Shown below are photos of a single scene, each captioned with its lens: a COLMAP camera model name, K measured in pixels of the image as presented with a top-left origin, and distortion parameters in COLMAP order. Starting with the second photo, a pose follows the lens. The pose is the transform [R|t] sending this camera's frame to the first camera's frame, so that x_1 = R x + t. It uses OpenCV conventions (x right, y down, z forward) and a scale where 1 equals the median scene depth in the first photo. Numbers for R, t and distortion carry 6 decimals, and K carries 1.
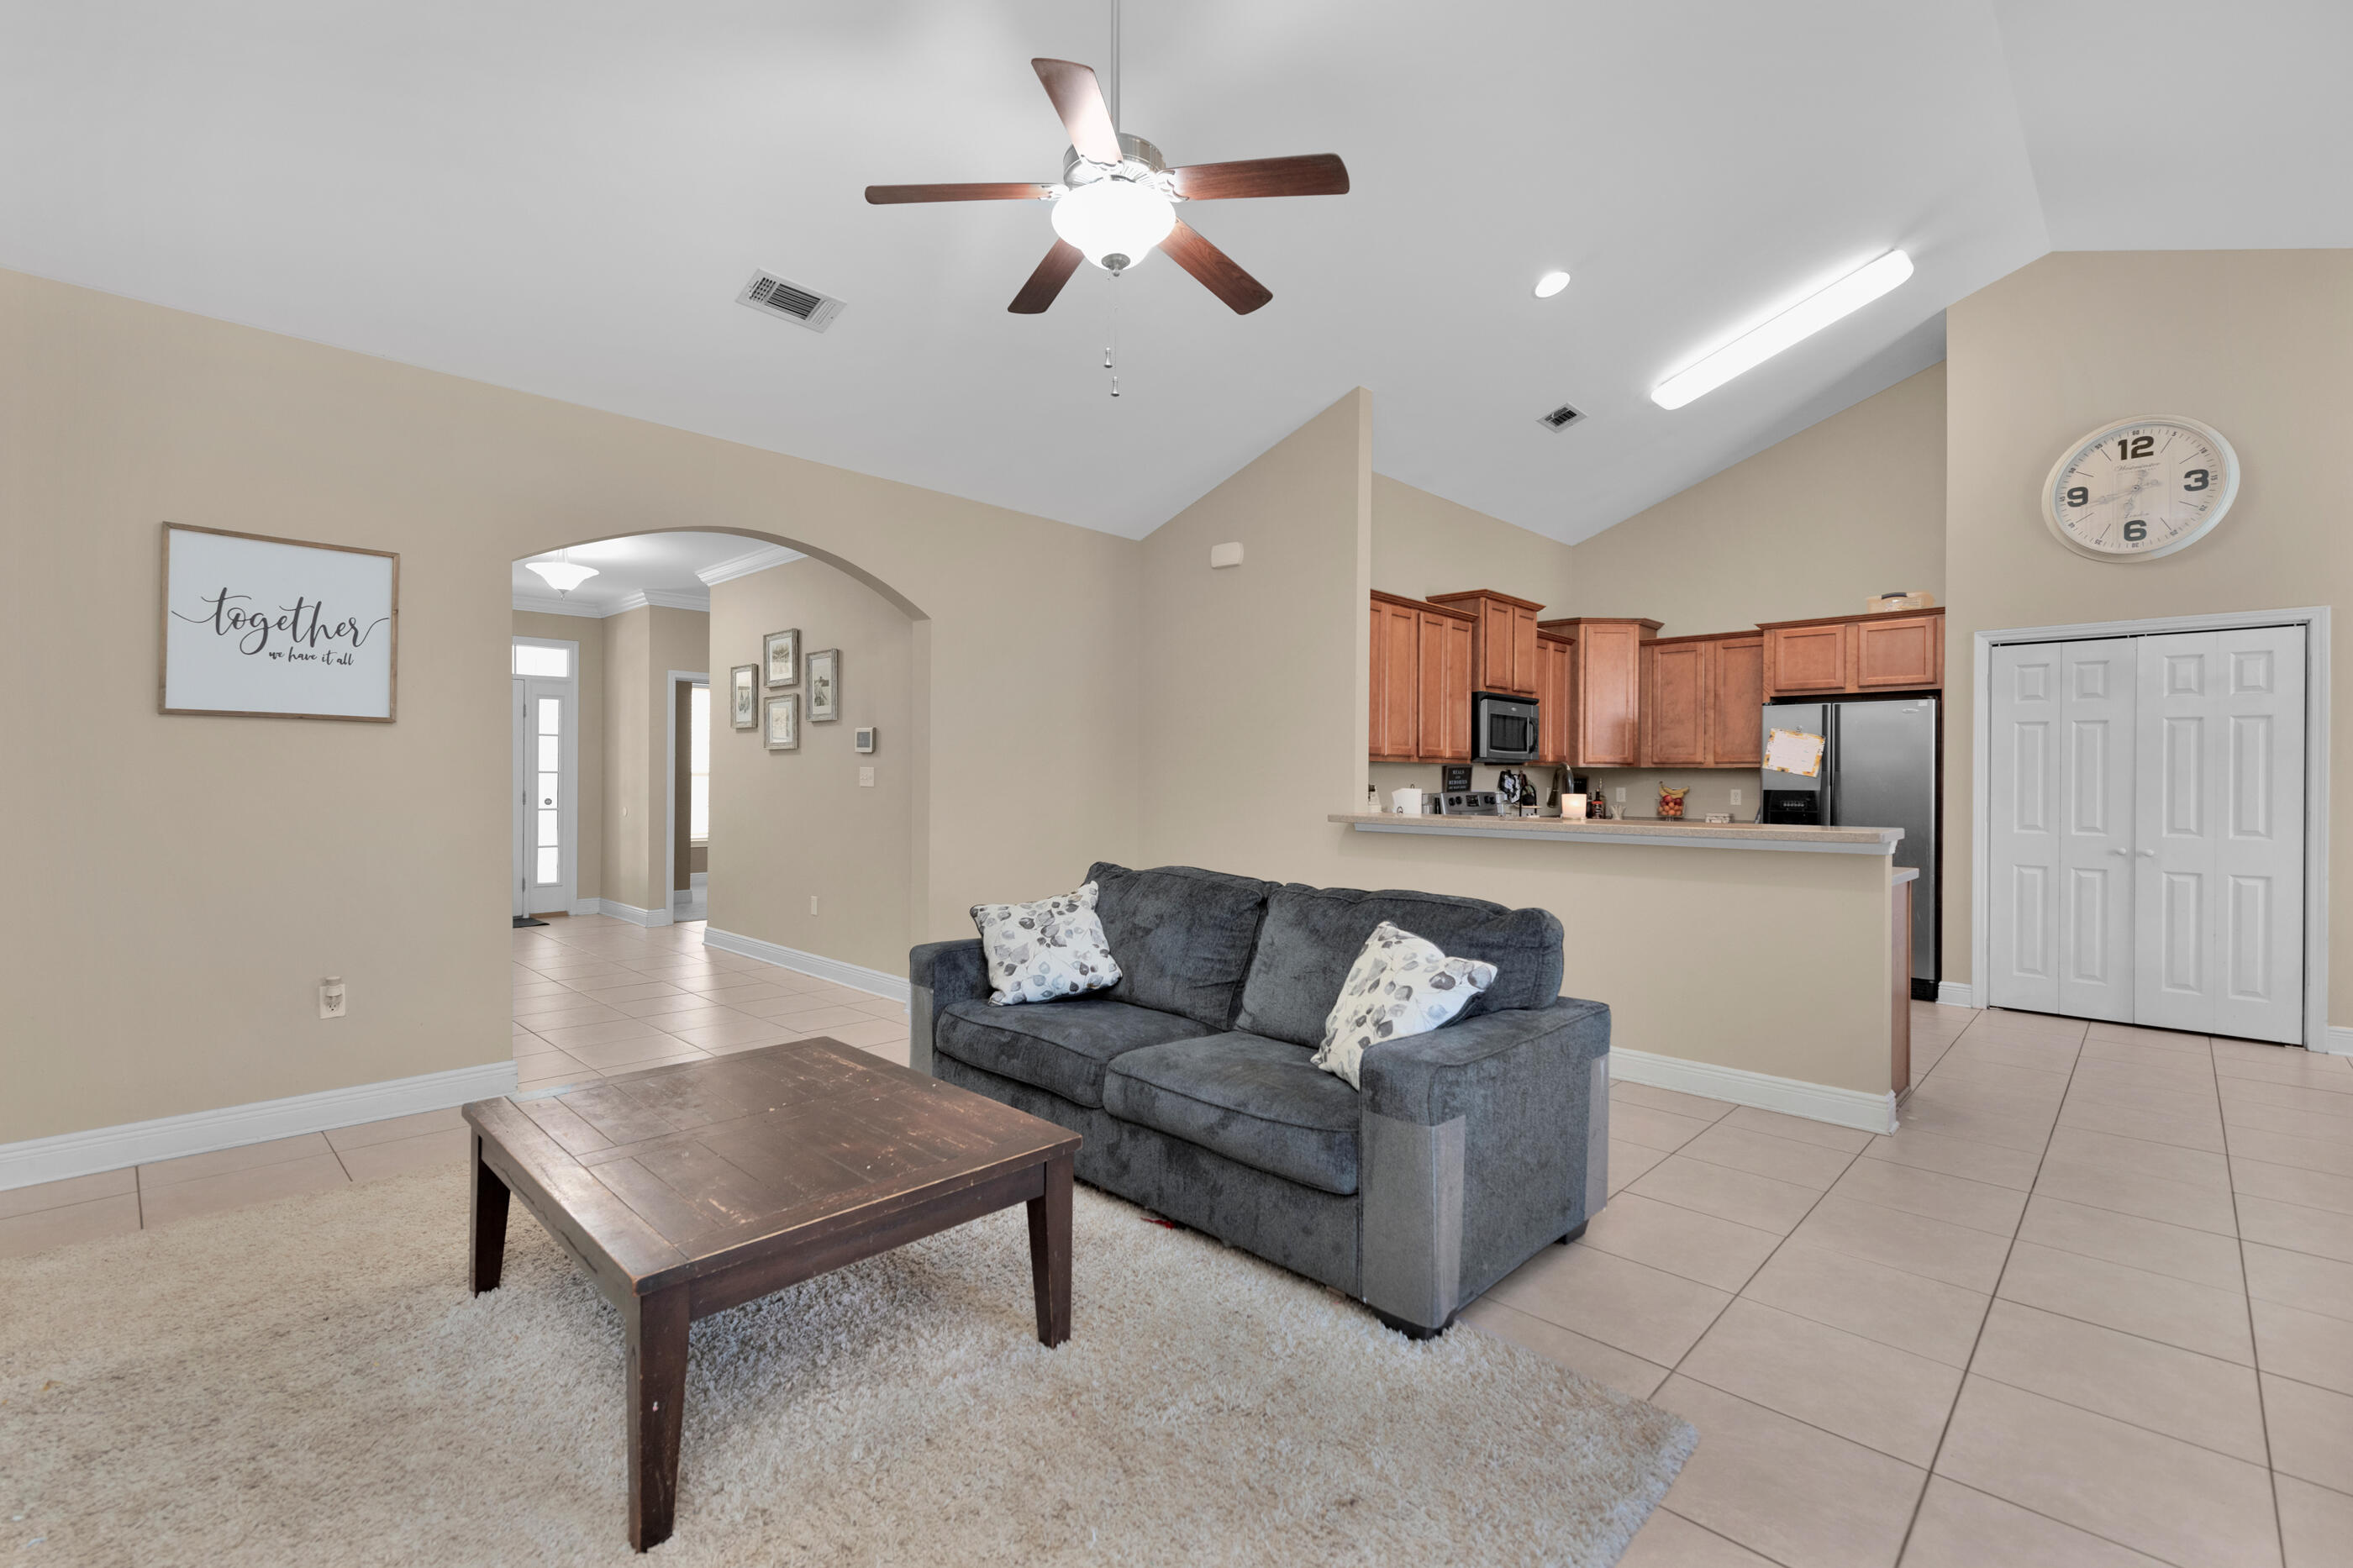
lens RADIAL K [[1017.2, 0, 1289.5], [0, 1017.2, 781.1], [0, 0, 1]] dist [0.014822, -0.000164]
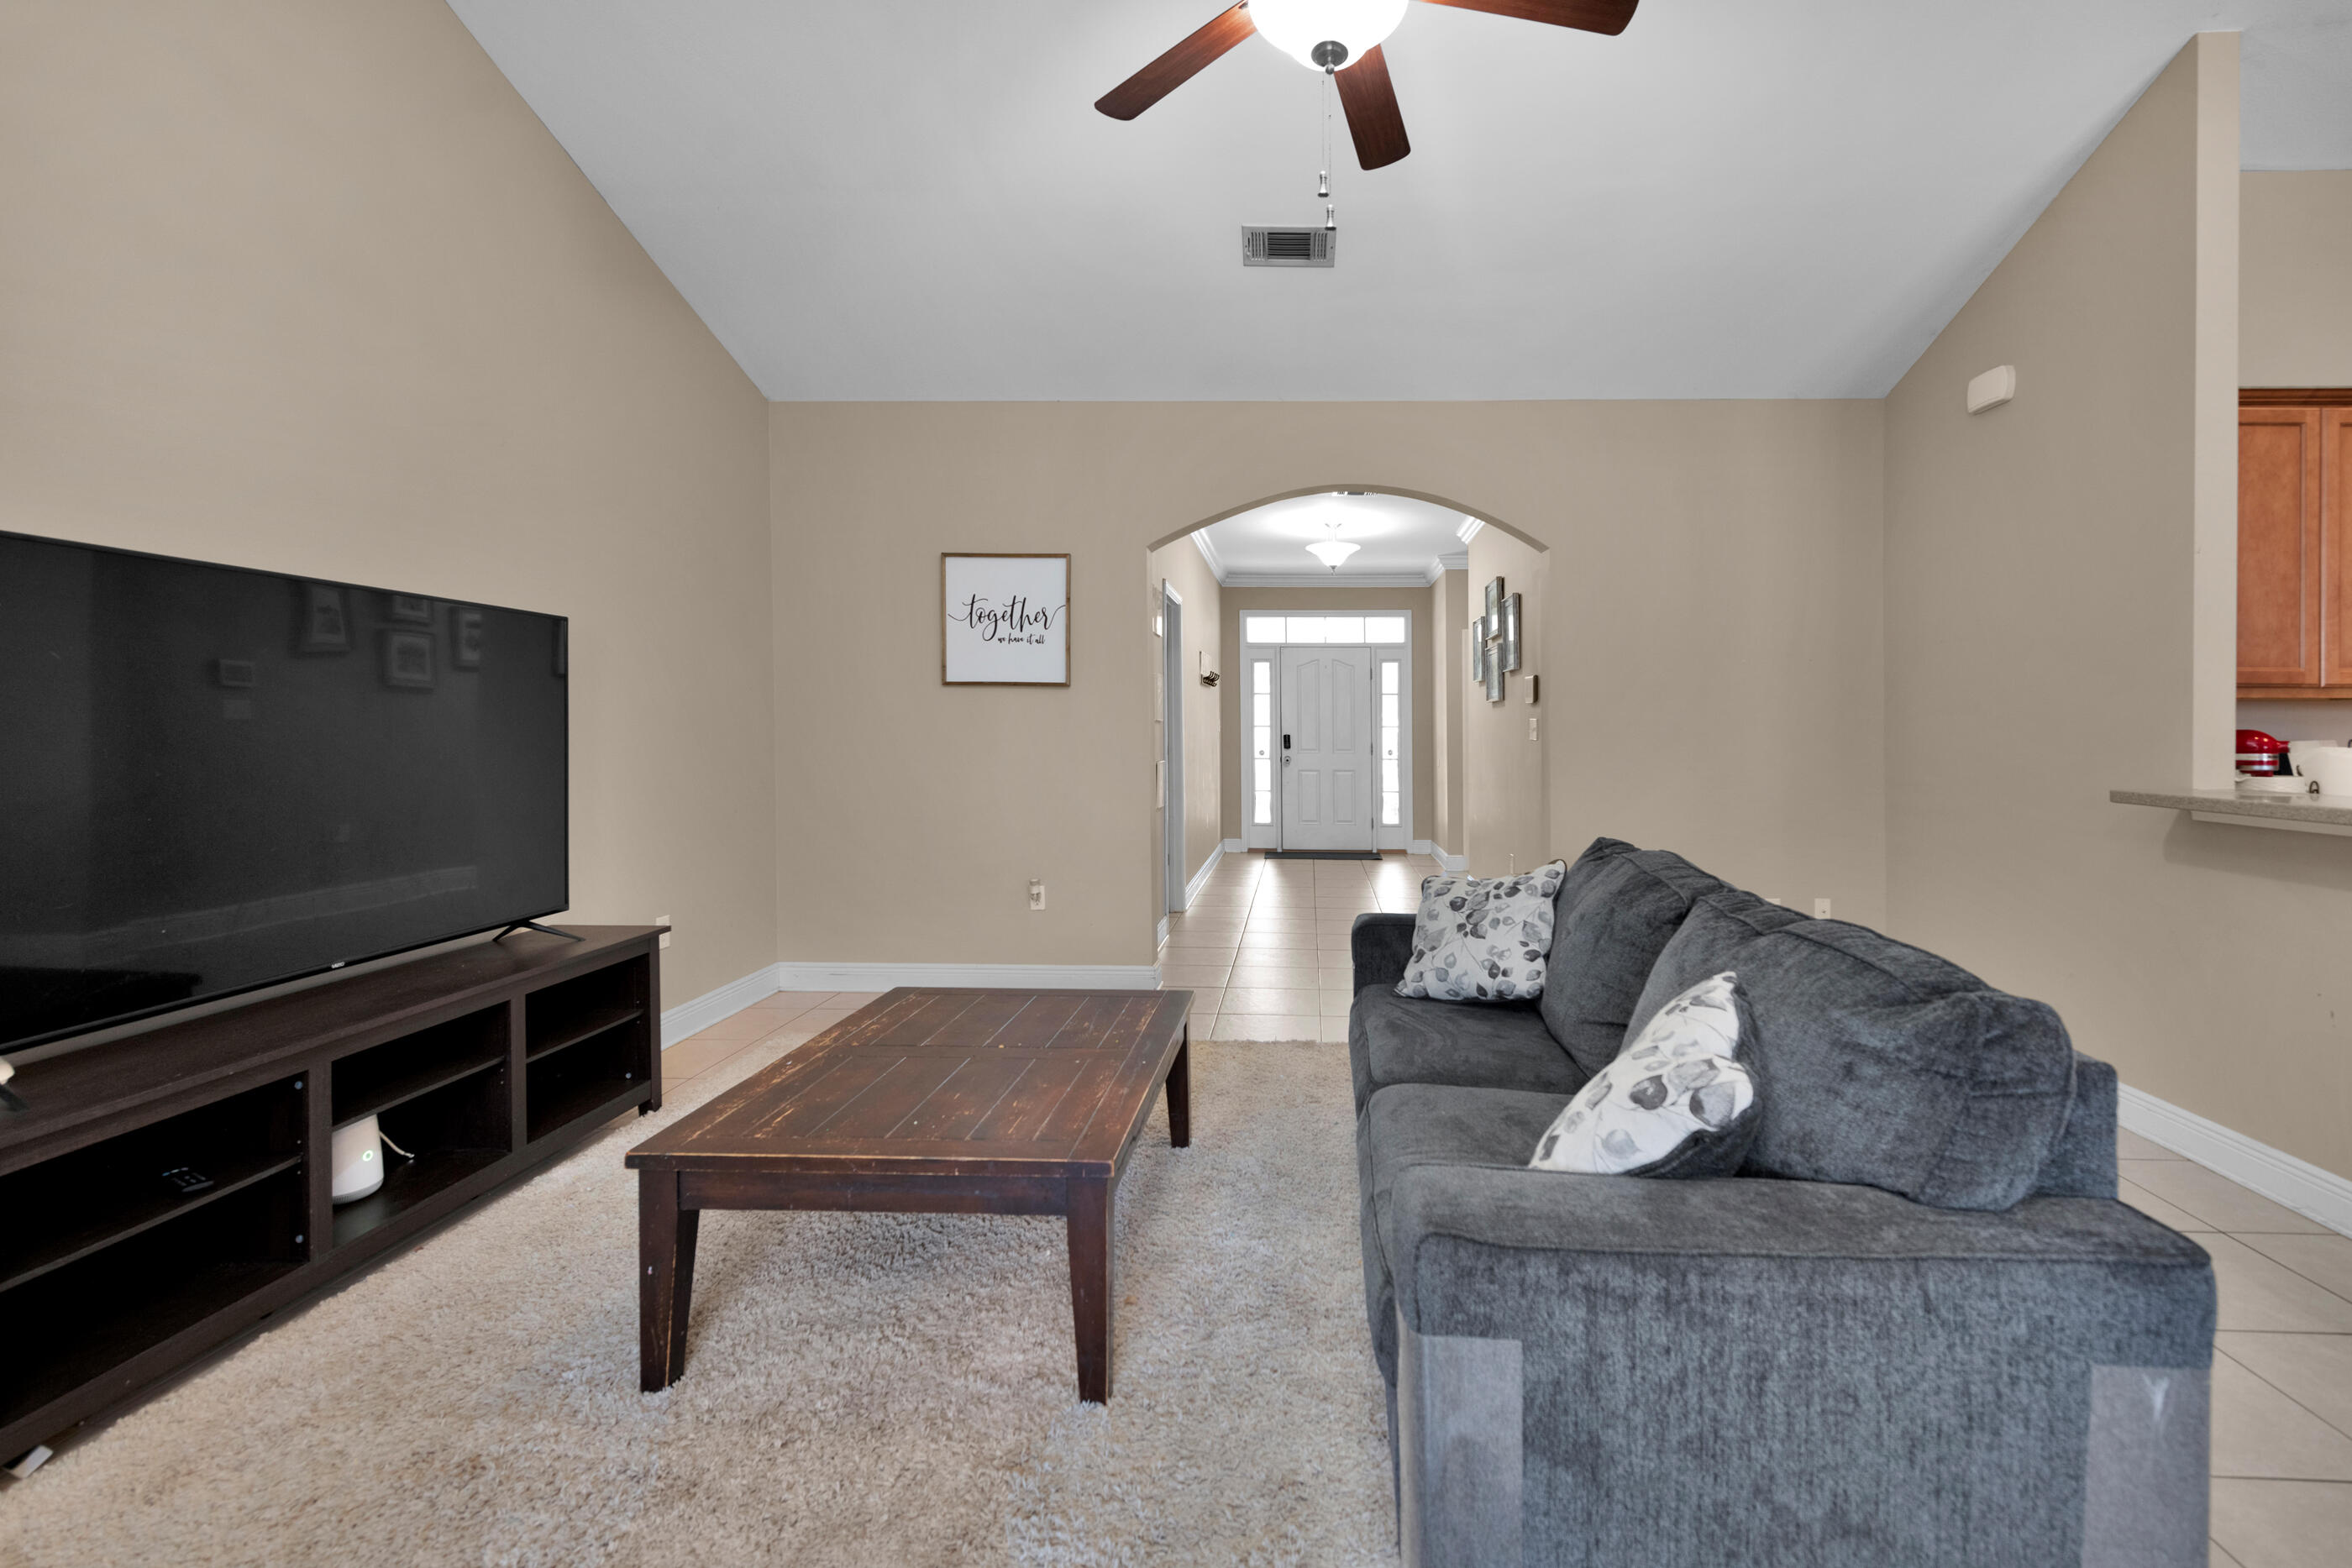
lens RADIAL K [[1085.2, 0, 1284.5], [0, 1085.2, 756.0], [0, 0, 1]] dist [-0.002834, -0.000701]
pose [[0.653188, 0.015203, -0.757043, 0.202435], [-0.001404, 0.999821, 0.018867, 0.001752], [0.757195, -0.011261, 0.653092, 0.204855]]
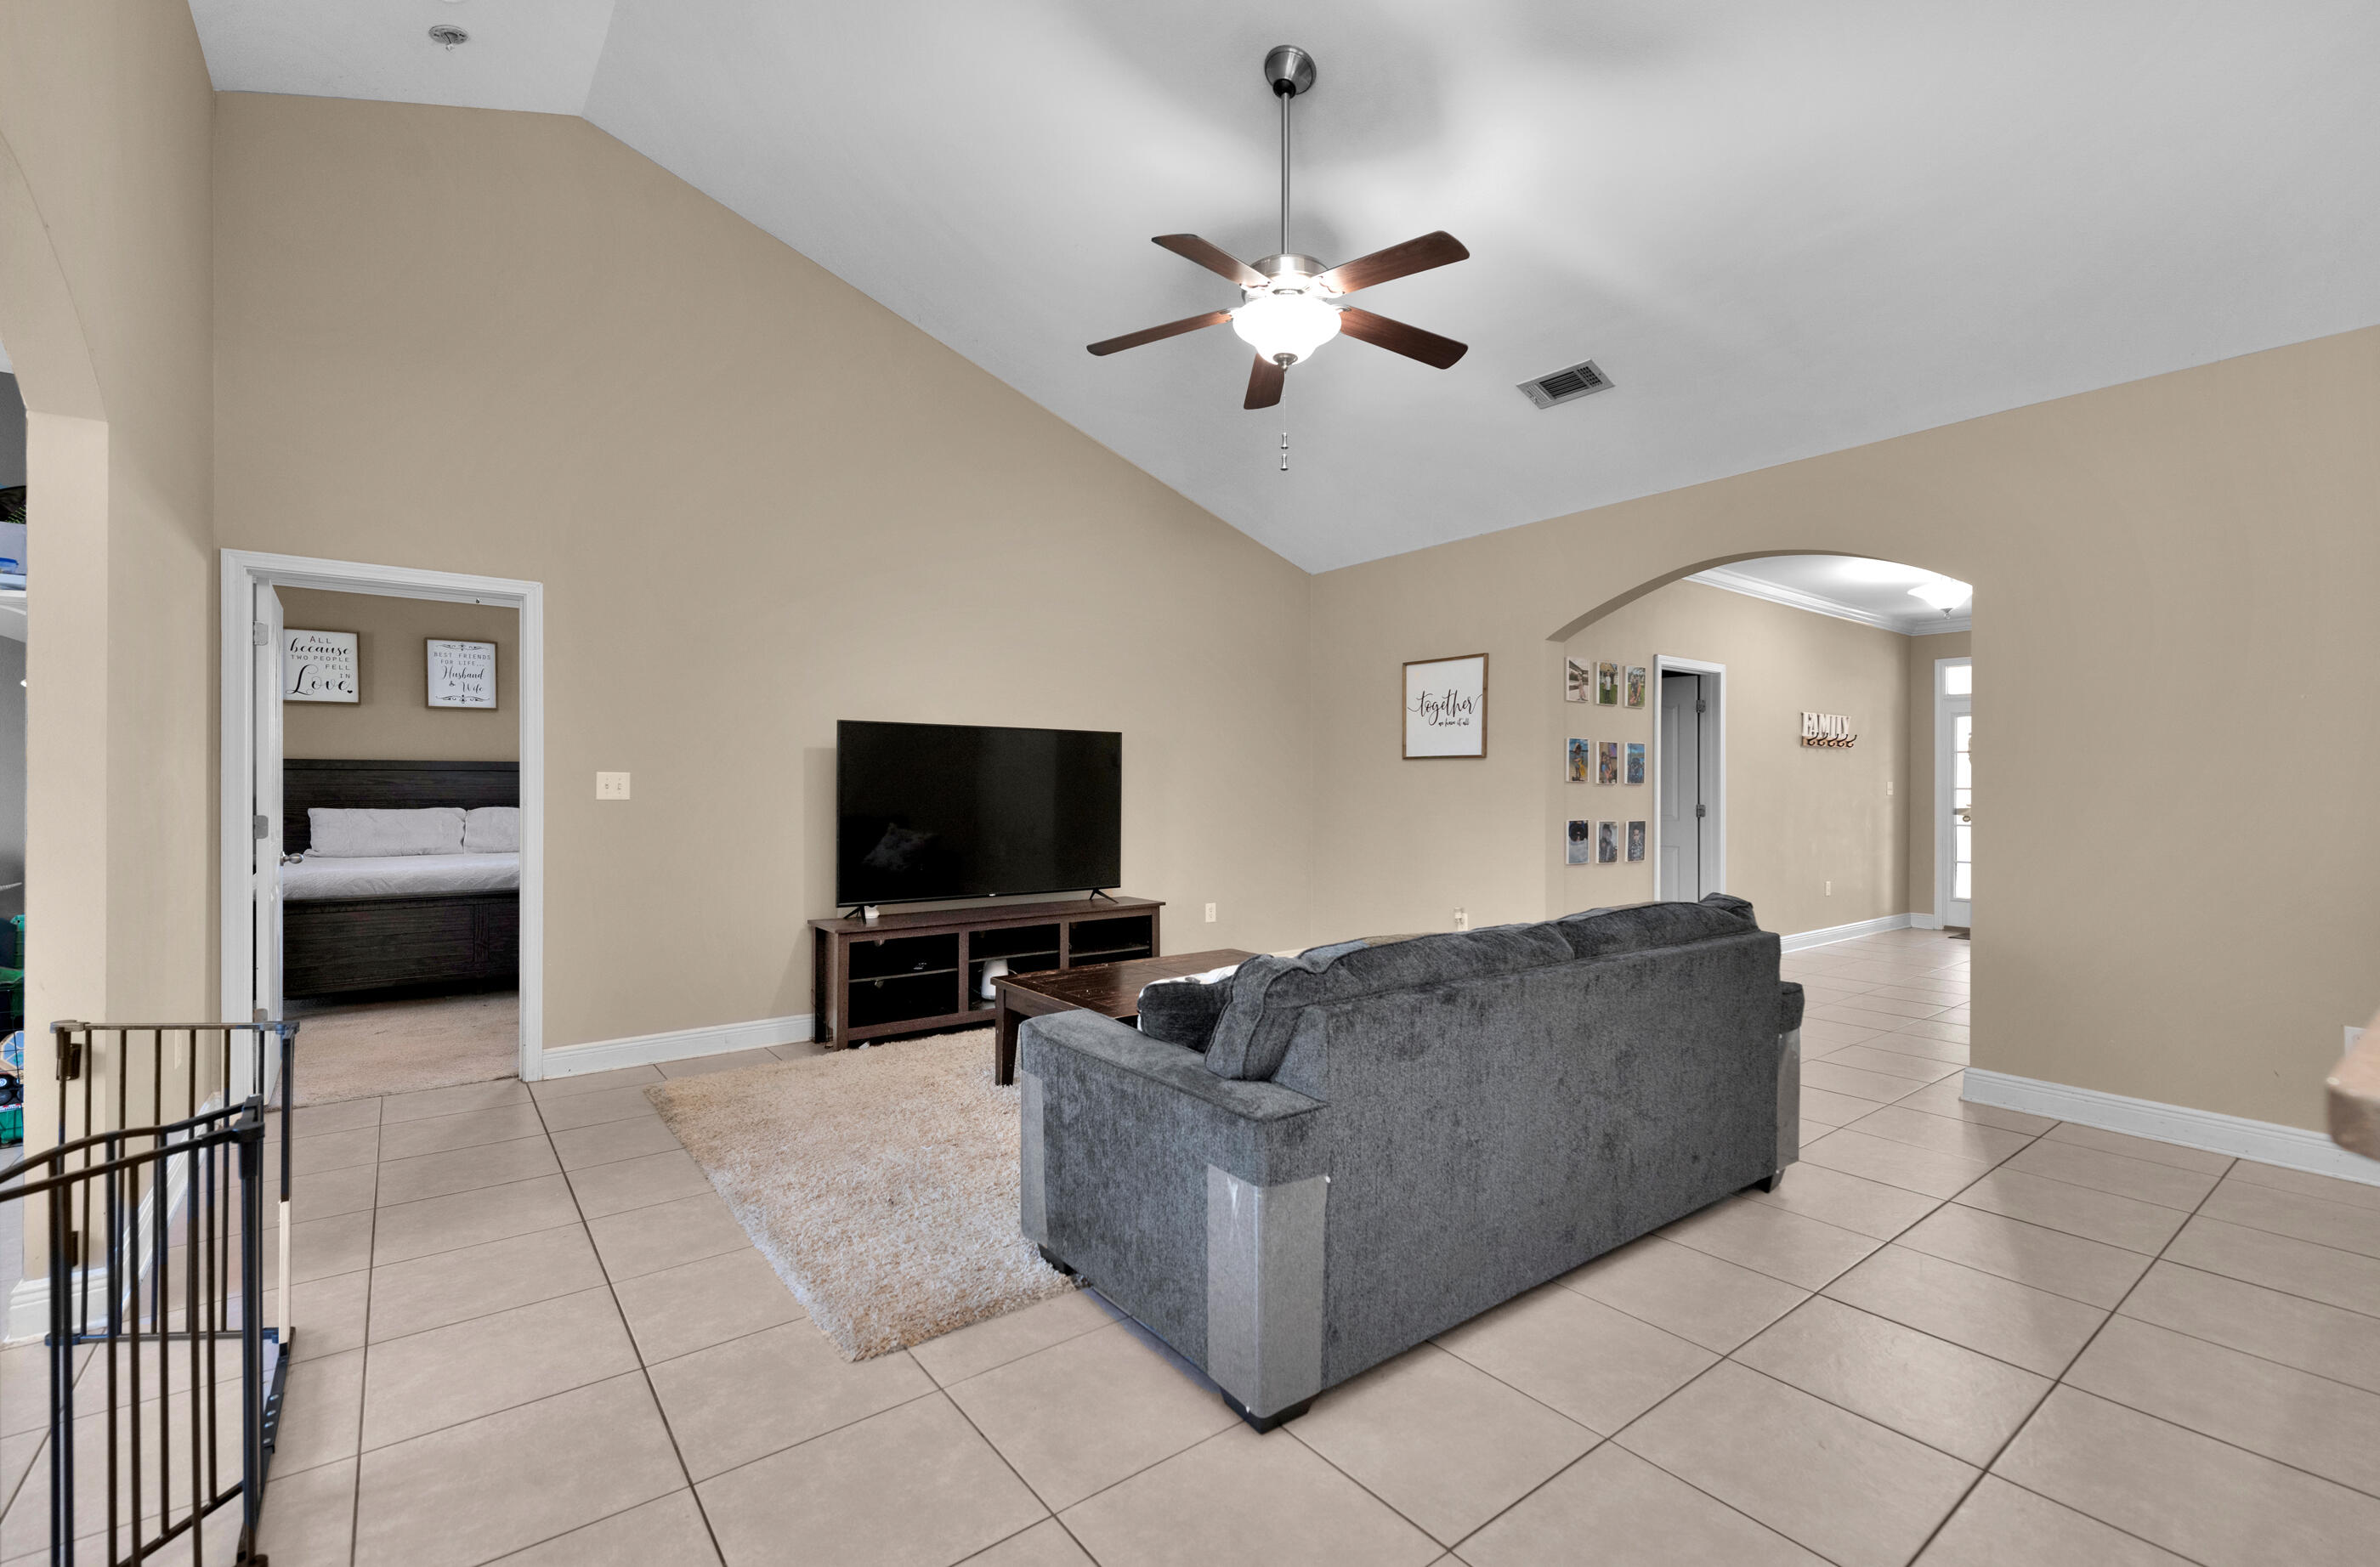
lens RADIAL K [[1064.3, 0, 1259.6], [0, 1064.3, 786.3], [0, 0, 1]] dist [0.017693, 0.000112]
pose [[-0.133802, -0.009775, -0.990960, 0.522773], [-0.003369, 0.999950, -0.009409, 0.002564], [0.991002, 0.002080, -0.133829, 0.550936]]
